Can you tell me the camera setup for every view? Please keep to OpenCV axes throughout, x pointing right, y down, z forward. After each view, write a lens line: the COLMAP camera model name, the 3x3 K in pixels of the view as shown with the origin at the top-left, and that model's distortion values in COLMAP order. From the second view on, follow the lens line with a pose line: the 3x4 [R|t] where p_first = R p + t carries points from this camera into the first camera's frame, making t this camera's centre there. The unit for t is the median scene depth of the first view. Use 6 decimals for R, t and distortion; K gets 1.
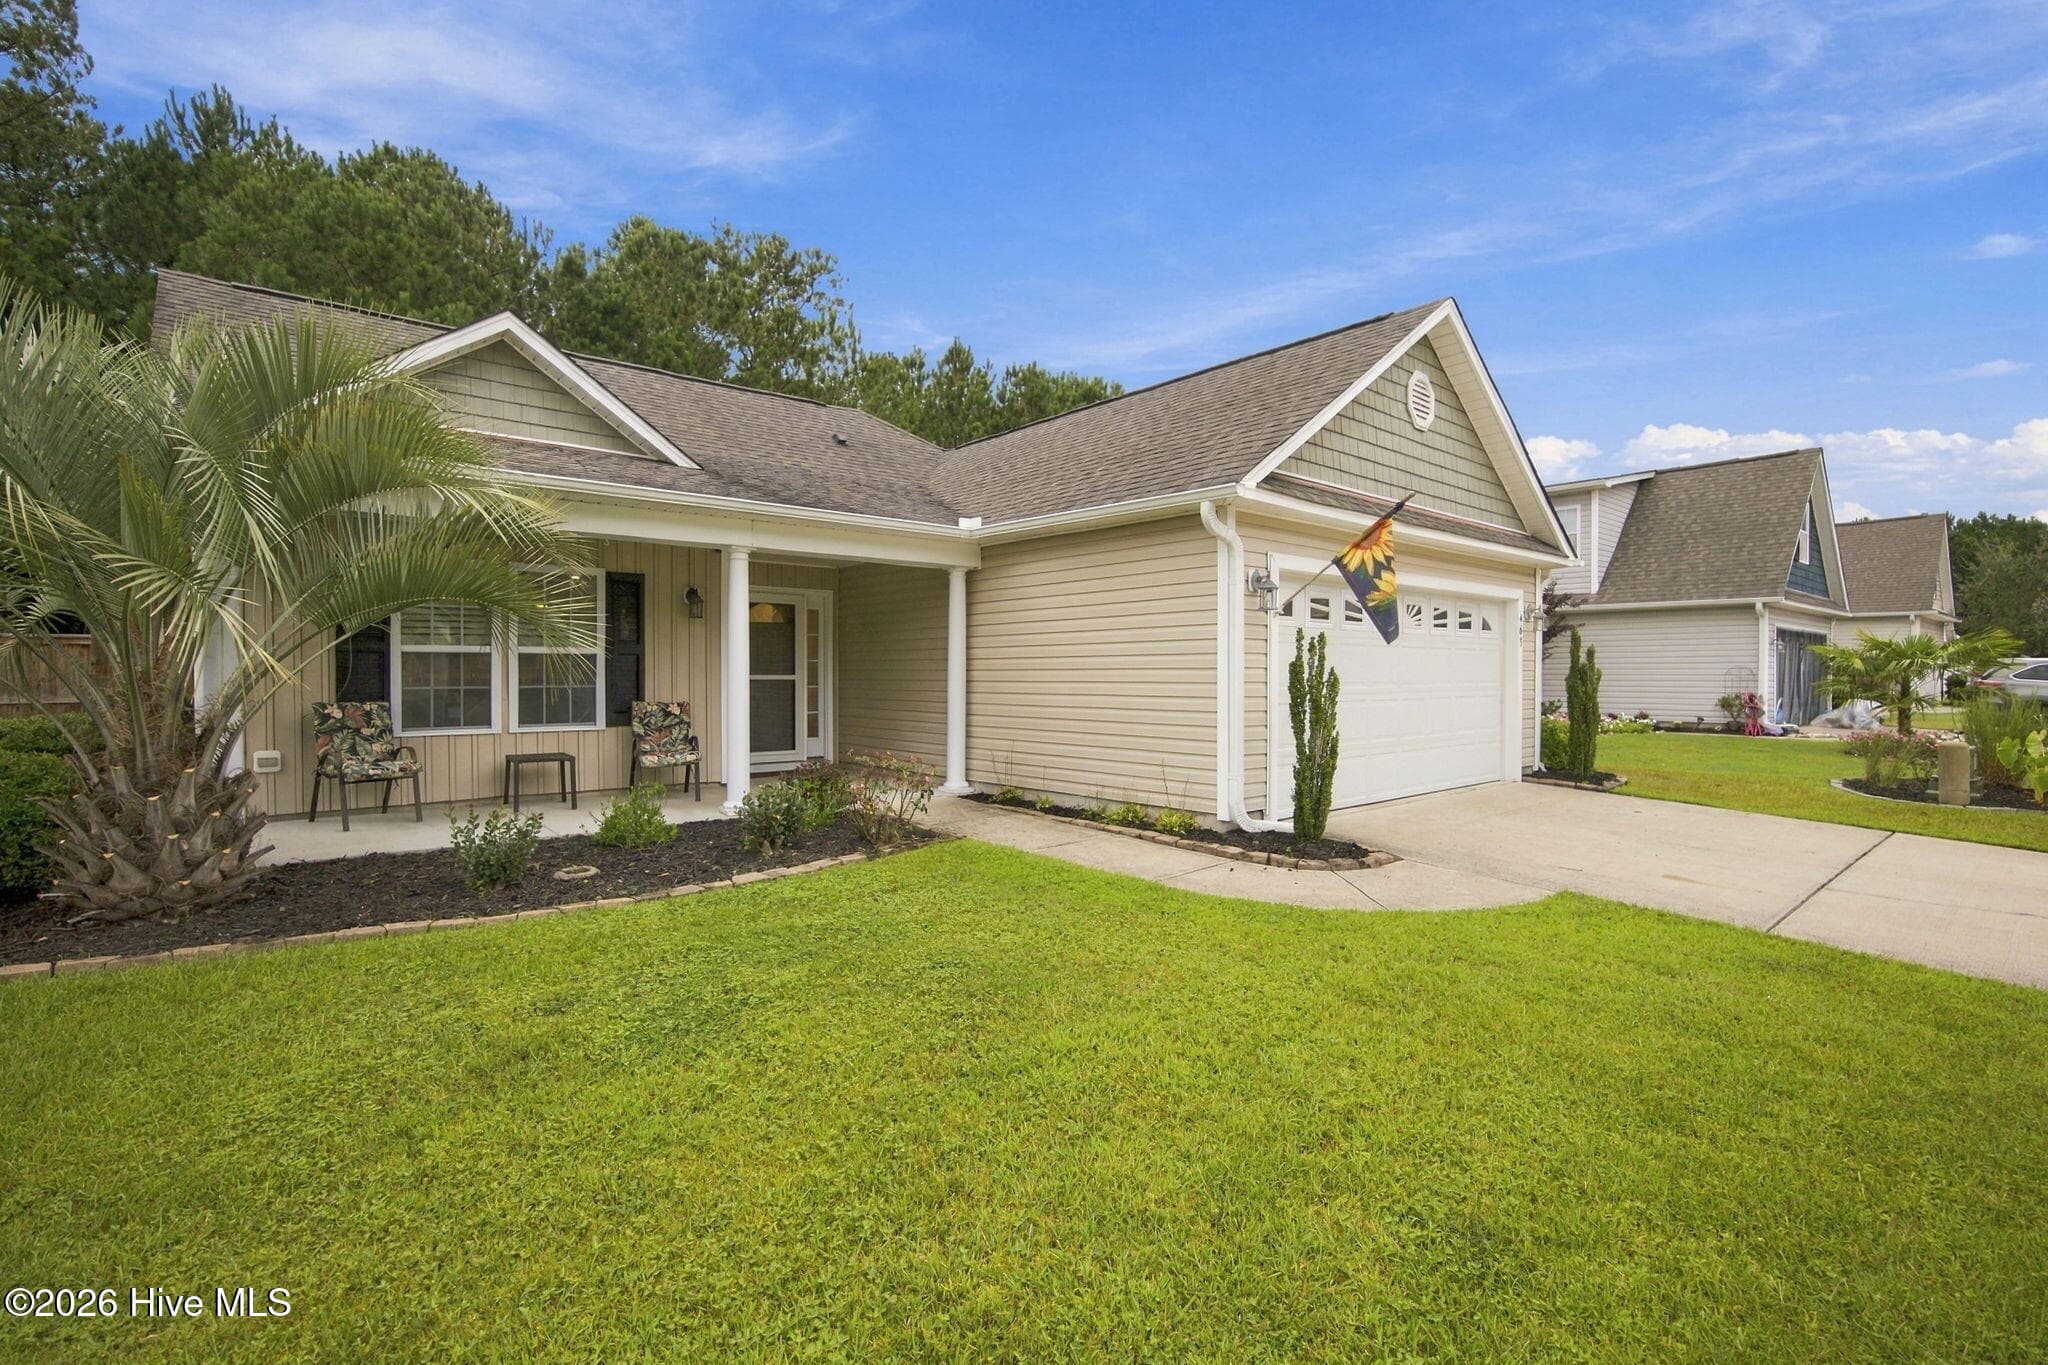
lens RADIAL K [[934.2, 0, 1024.0], [0, 934.2, 682.5], [0, 0, 1]] dist [-0.049861, 0.030353]
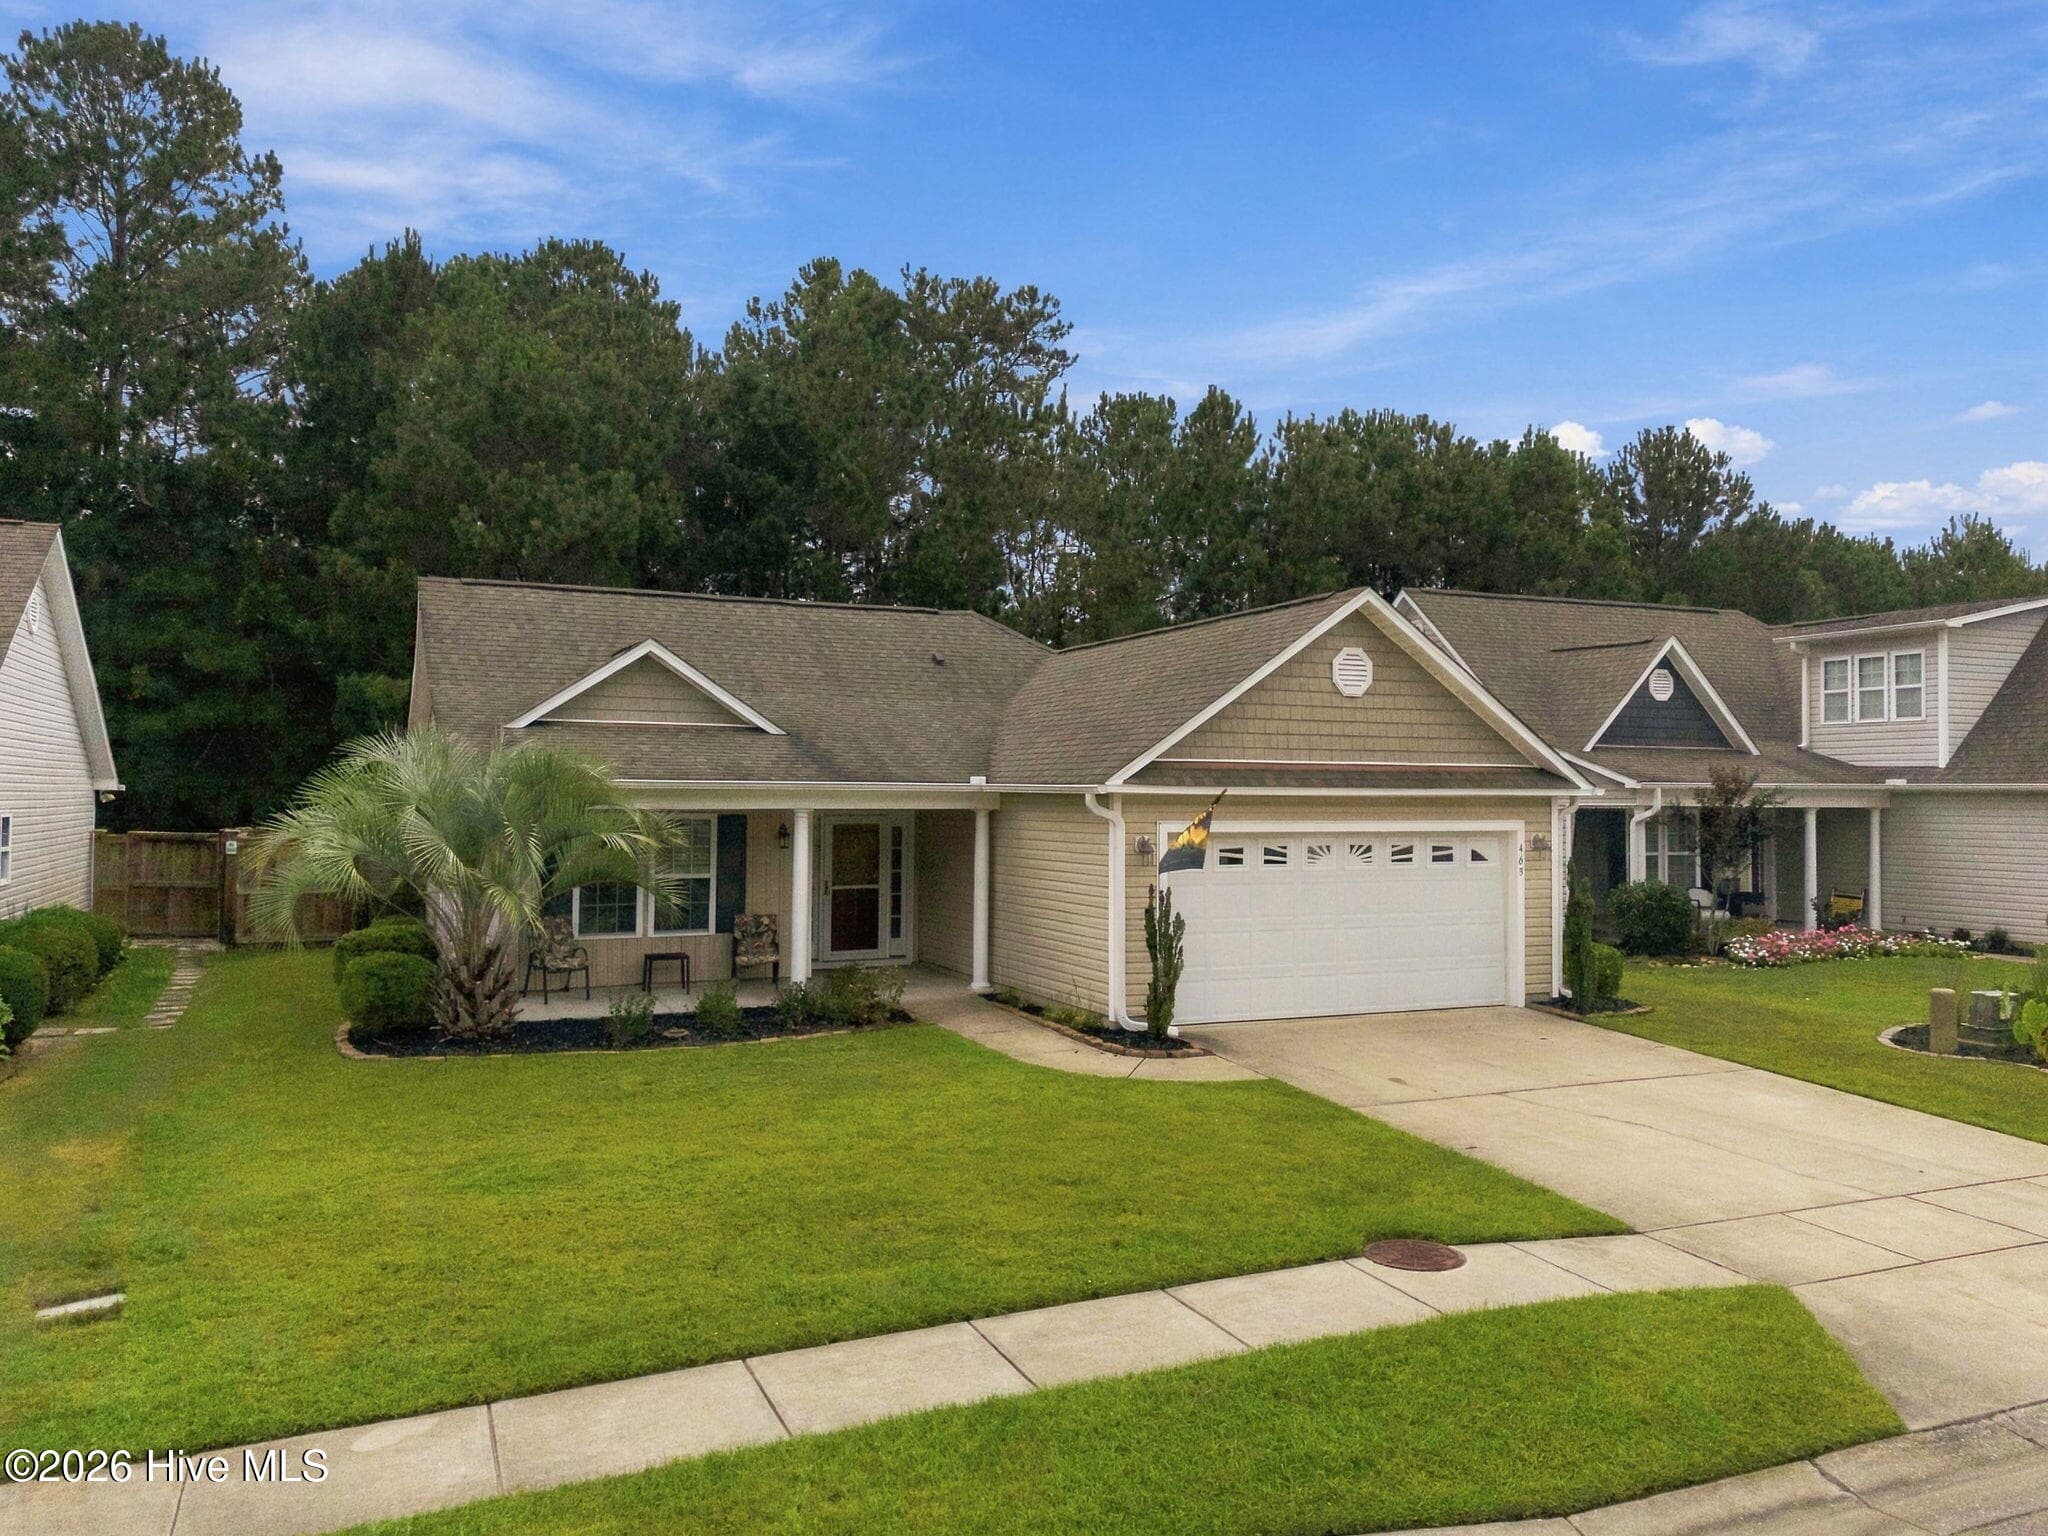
lens RADIAL K [[1489.1, 0, 1034.5], [0, 1489.1, 764.3], [0, 0, 1]] dist [0.070798, -0.056496]
pose [[0.961377, -0.001201, -0.275231, 0.621481], [-0.007257, 0.999532, -0.029710, -0.143043], [0.275138, 0.030560, 0.960919, -1.011558]]
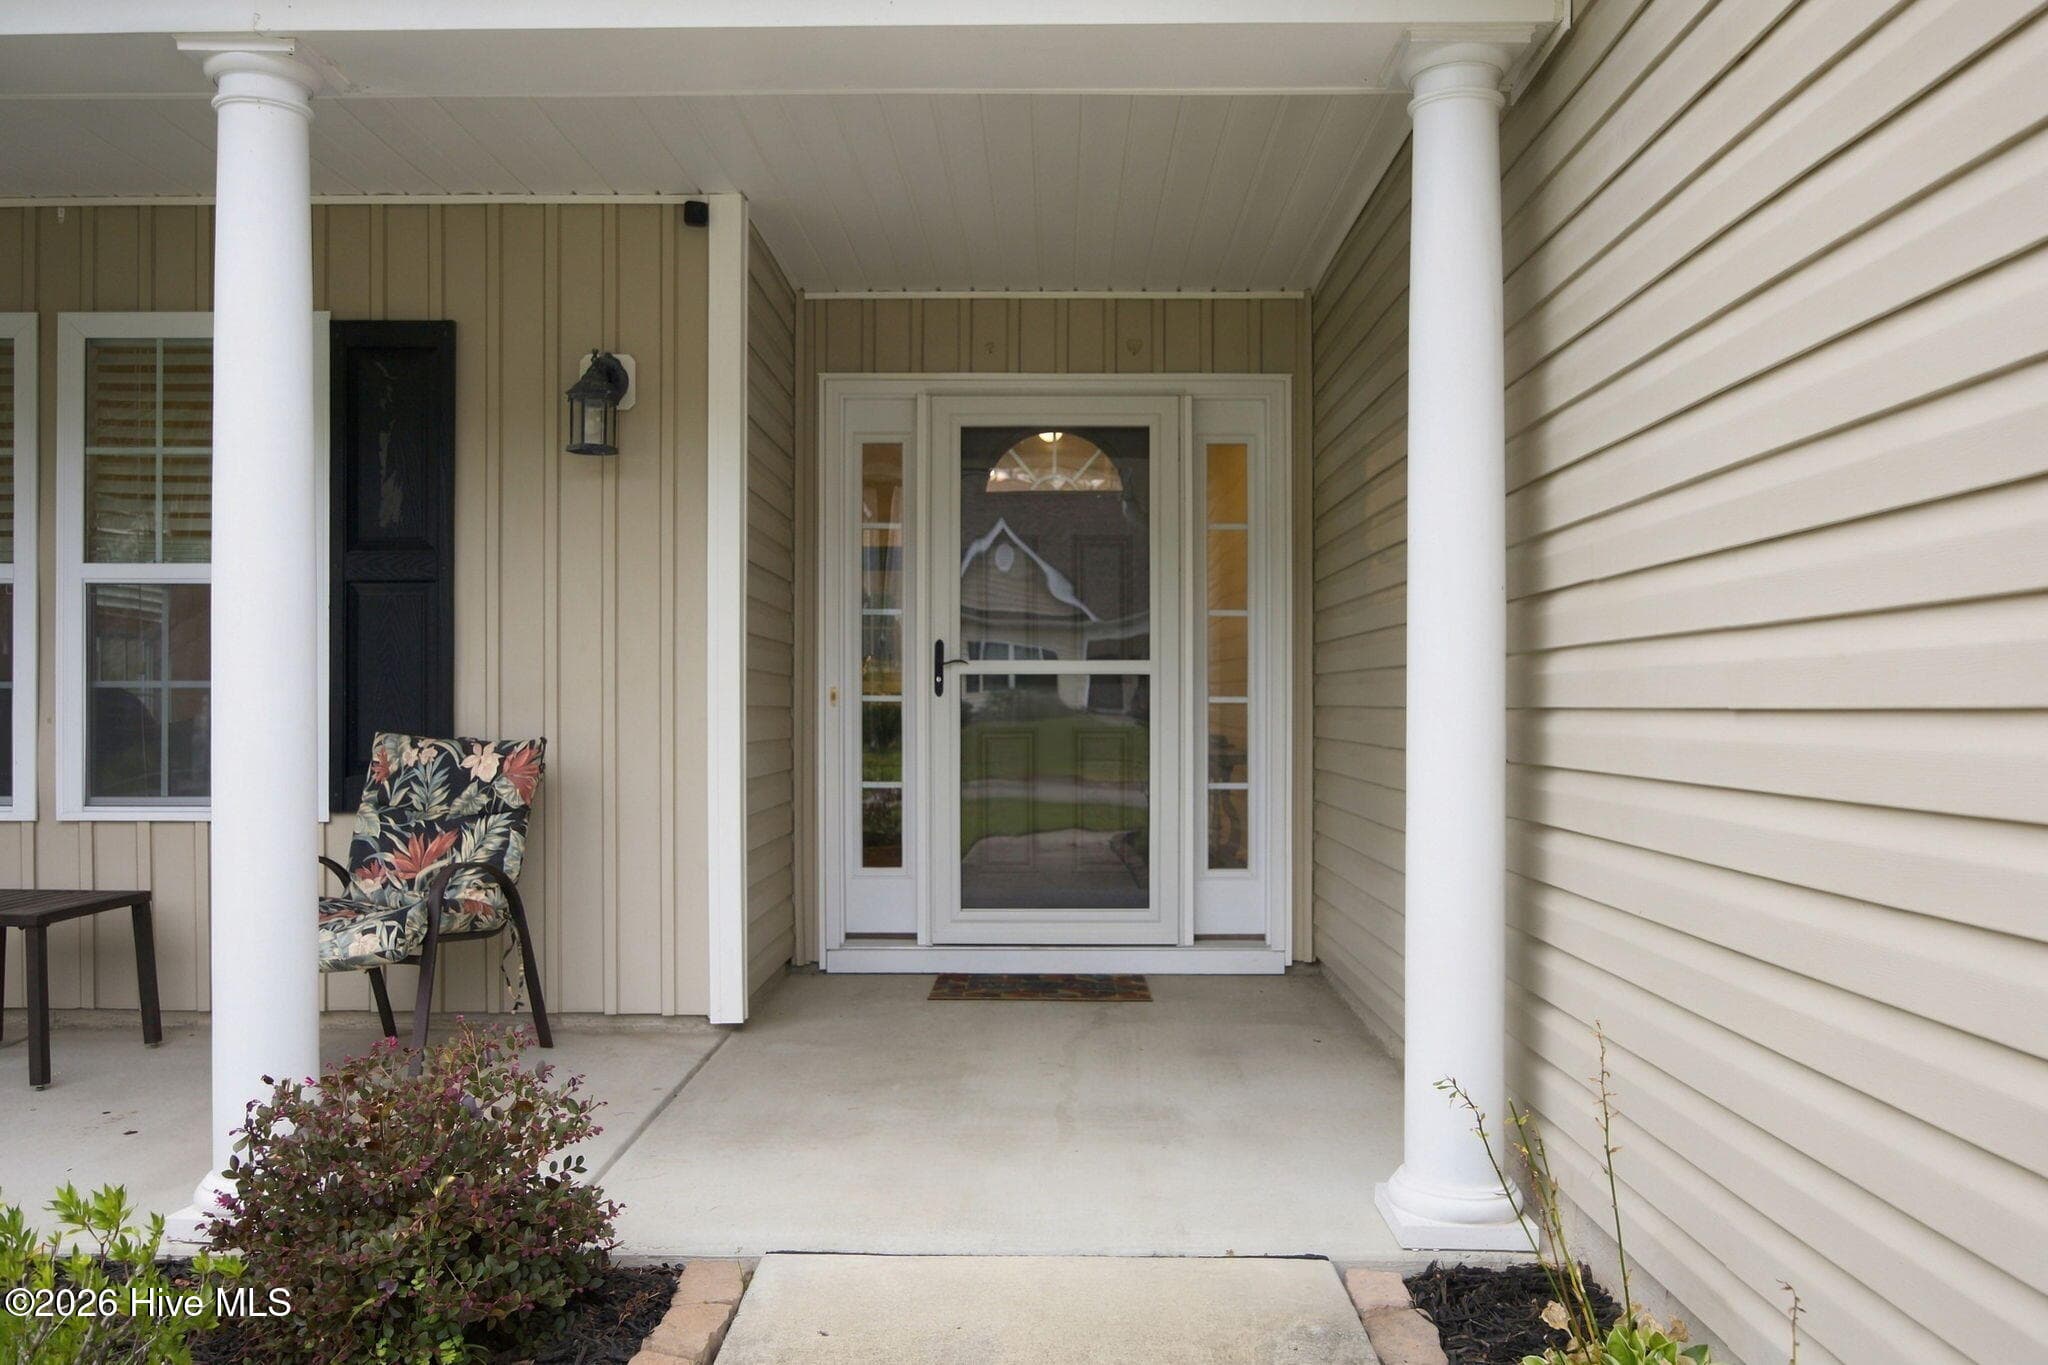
lens RADIAL K [[1629.5, 0, 1024.0], [0, 1629.5, 682.5], [0, 0, 1]] dist [0.000248, -0.000037]
pose [[0.747275, -0.009679, -0.664444, 0.100074], [-0.006924, 0.999726, -0.022351, 0.015300], [0.664478, 0.021303, 0.747004, 0.800538]]
